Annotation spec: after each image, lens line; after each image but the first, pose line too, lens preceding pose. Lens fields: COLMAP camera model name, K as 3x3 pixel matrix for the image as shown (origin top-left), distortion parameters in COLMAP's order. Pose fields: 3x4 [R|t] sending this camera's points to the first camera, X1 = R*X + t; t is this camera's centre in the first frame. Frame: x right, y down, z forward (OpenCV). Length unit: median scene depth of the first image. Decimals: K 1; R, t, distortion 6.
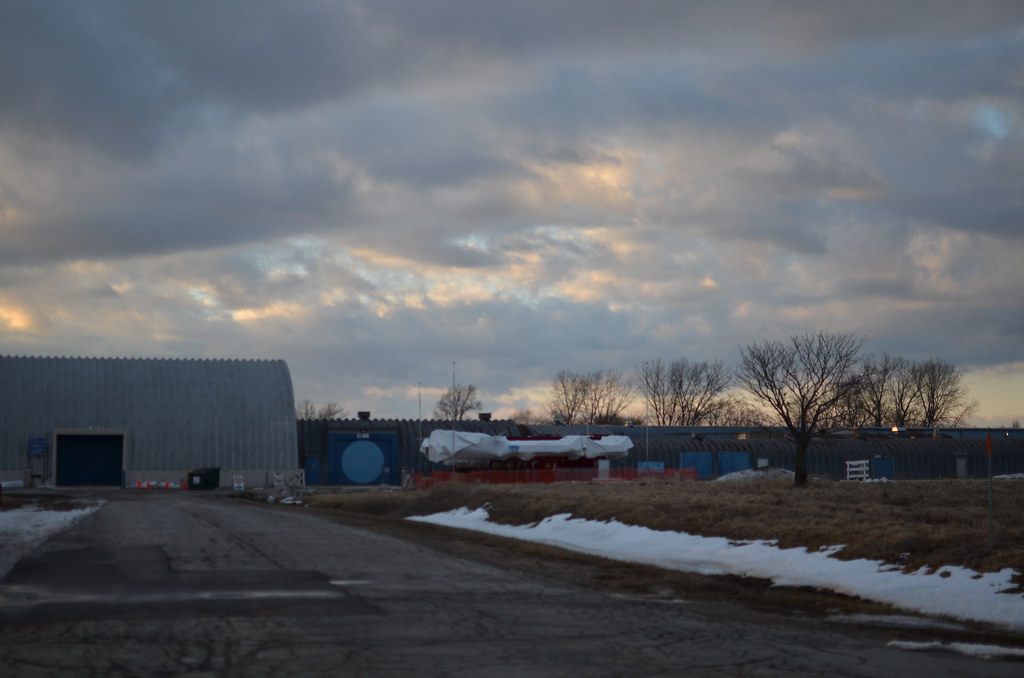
lens RADIAL K [[1526.0, 0, 512.0], [0, 1526.0, 339.0], [0, 0, 1]] dist [-0.005090, 0.028106]
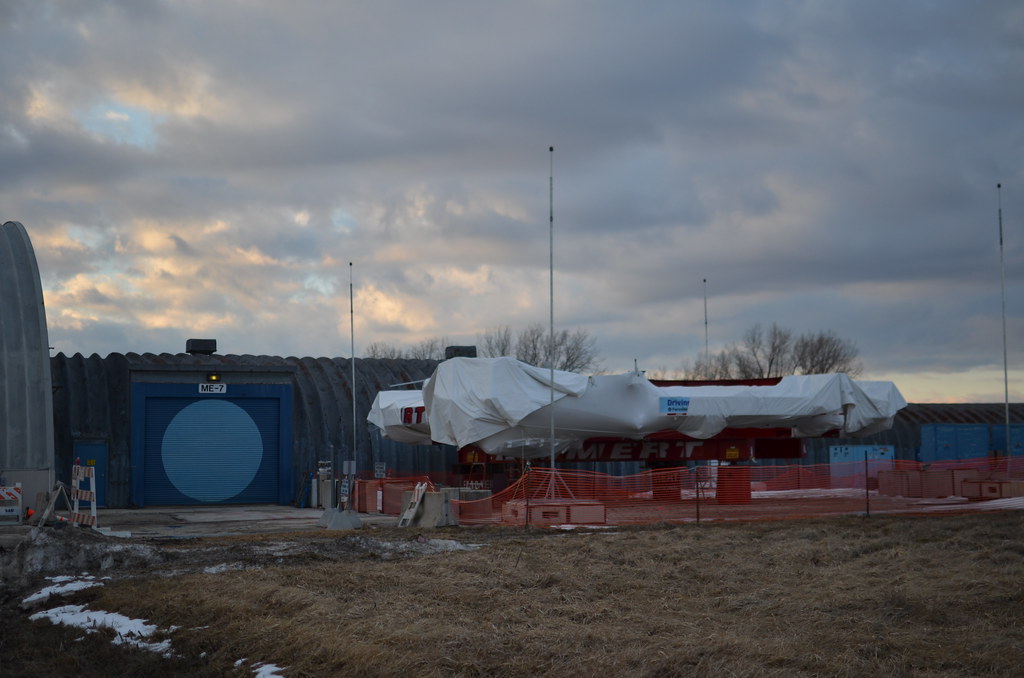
lens RADIAL K [[1526.0, 0, 512.0], [0, 1526.0, 339.0], [0, 0, 1]] dist [-0.005090, 0.028106]
pose [[0.984643, 0.005998, 0.174479, -0.092159], [-0.005815, 0.999982, -0.001555, 0.051122], [-0.174486, 0.000517, 0.984660, 0.584978]]
